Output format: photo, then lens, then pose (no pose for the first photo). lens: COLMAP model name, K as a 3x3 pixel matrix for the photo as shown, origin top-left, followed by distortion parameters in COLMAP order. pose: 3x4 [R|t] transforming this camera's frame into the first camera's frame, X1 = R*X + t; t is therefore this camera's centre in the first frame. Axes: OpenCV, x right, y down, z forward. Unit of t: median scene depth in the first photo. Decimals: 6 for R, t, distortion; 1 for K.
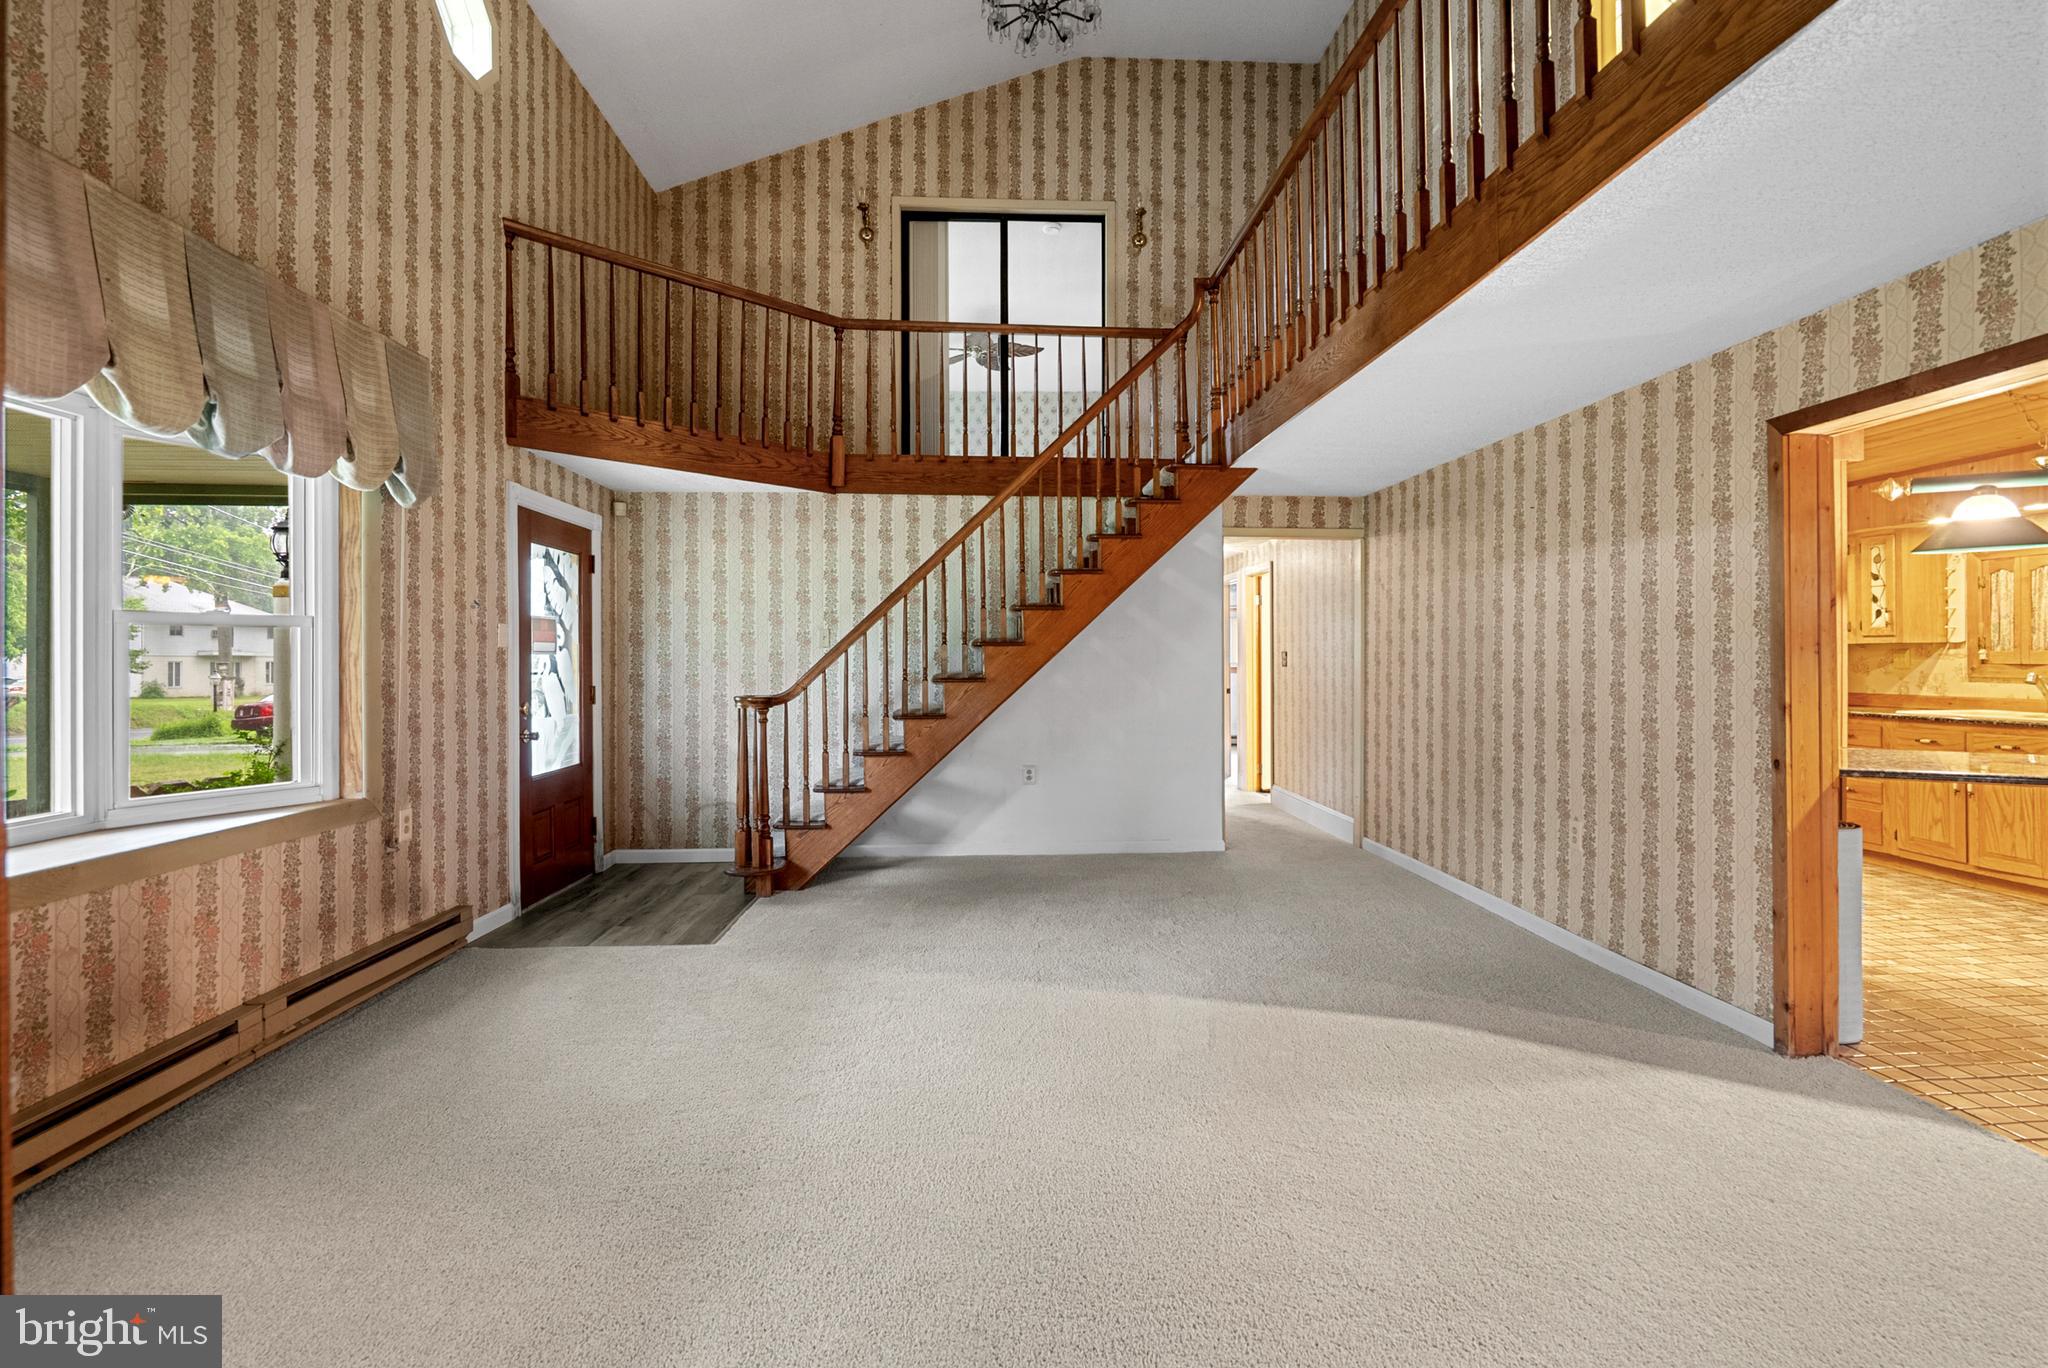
lens RADIAL K [[943.1, 0, 1028.2], [0, 943.1, 662.5], [0, 0, 1]] dist [-0.004023, 0.000669]
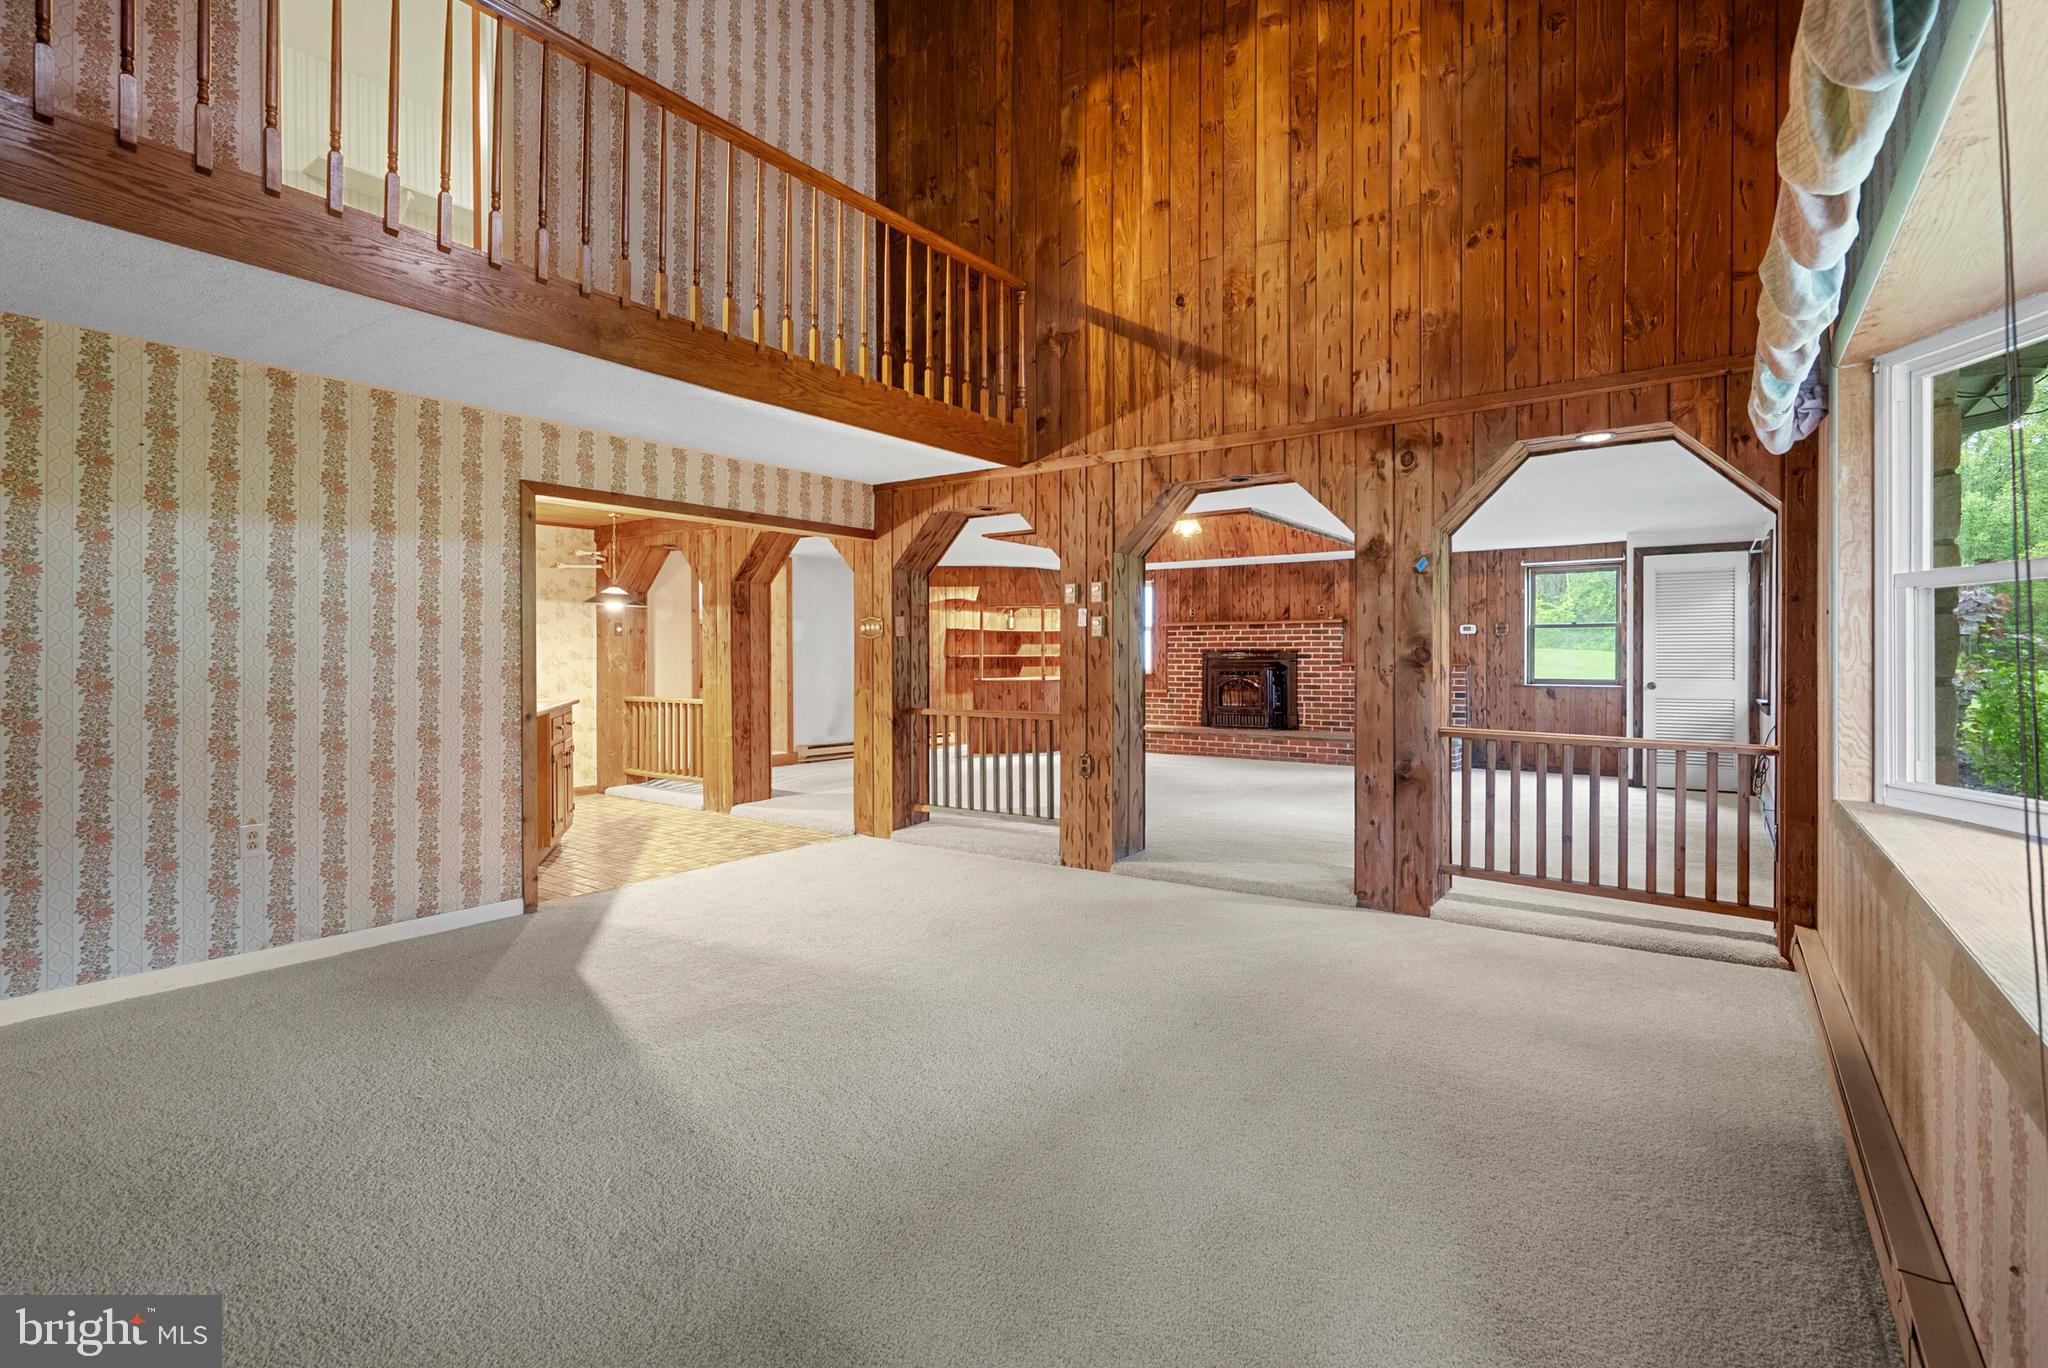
lens RADIAL K [[943.1, 0, 1042.8], [0, 943.1, 668.8], [0, 0, 1]] dist [-0.004023, 0.000669]
pose [[-0.780798, -0.002477, 0.624779, -0.601967], [0.005917, 0.999918, 0.011359, 0.016995], [-0.624756, 0.012566, -0.780719, 1.321873]]
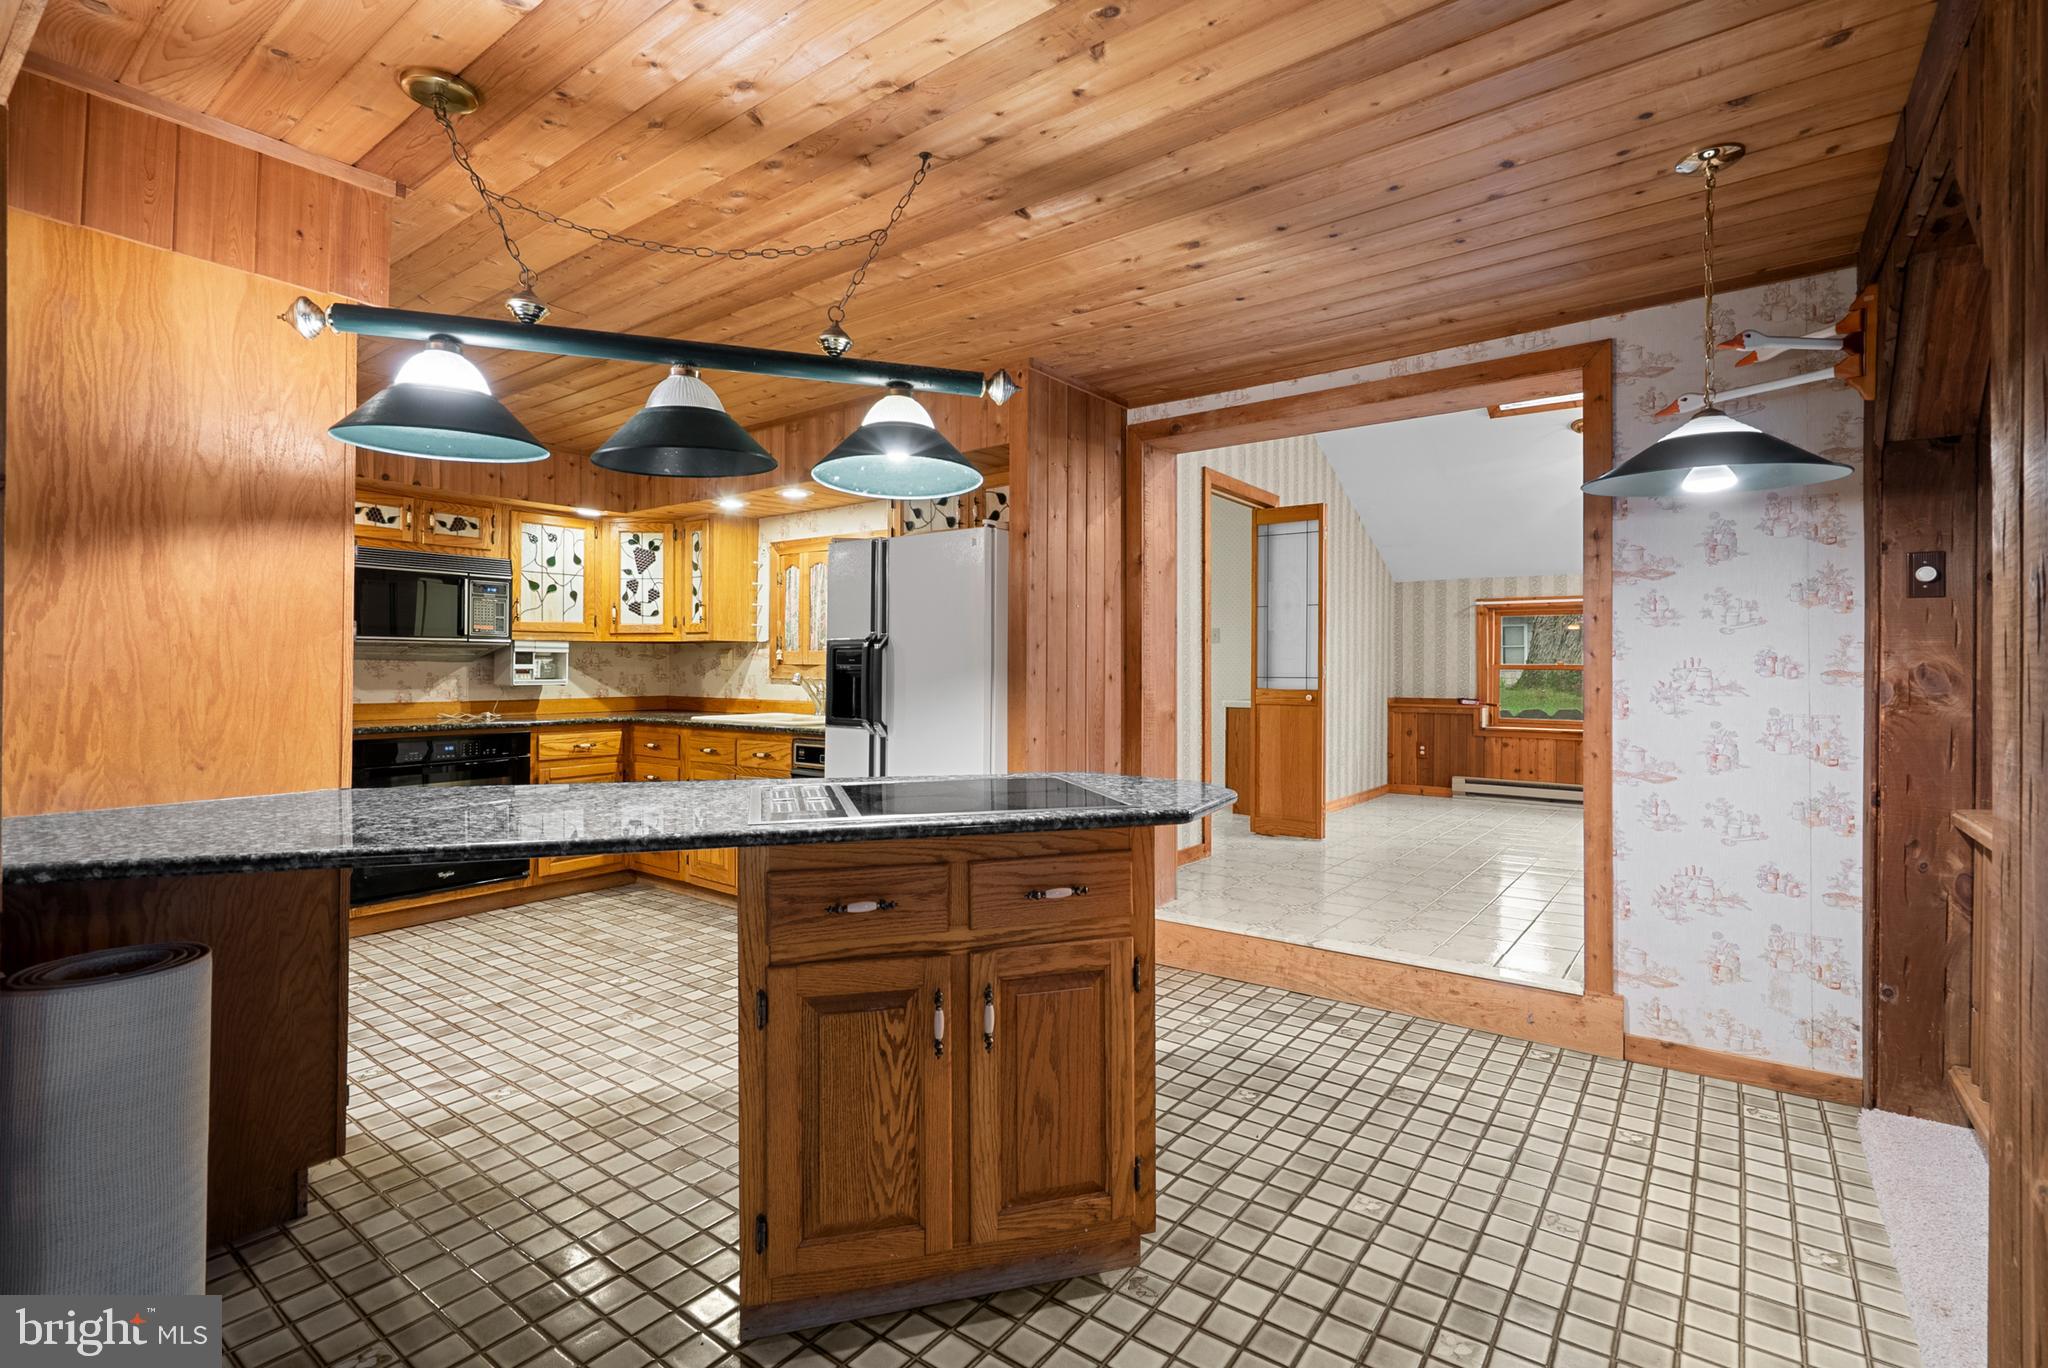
lens RADIAL K [[943.1, 0, 1028.7], [0, 943.1, 672.1], [0, 0, 1]] dist [-0.004023, 0.000669]
pose [[0.644718, 0.006814, 0.764390, 0.662144], [-0.006139, 0.999974, -0.003736, 0.016294], [-0.764396, -0.002284, 0.644744, 0.284968]]
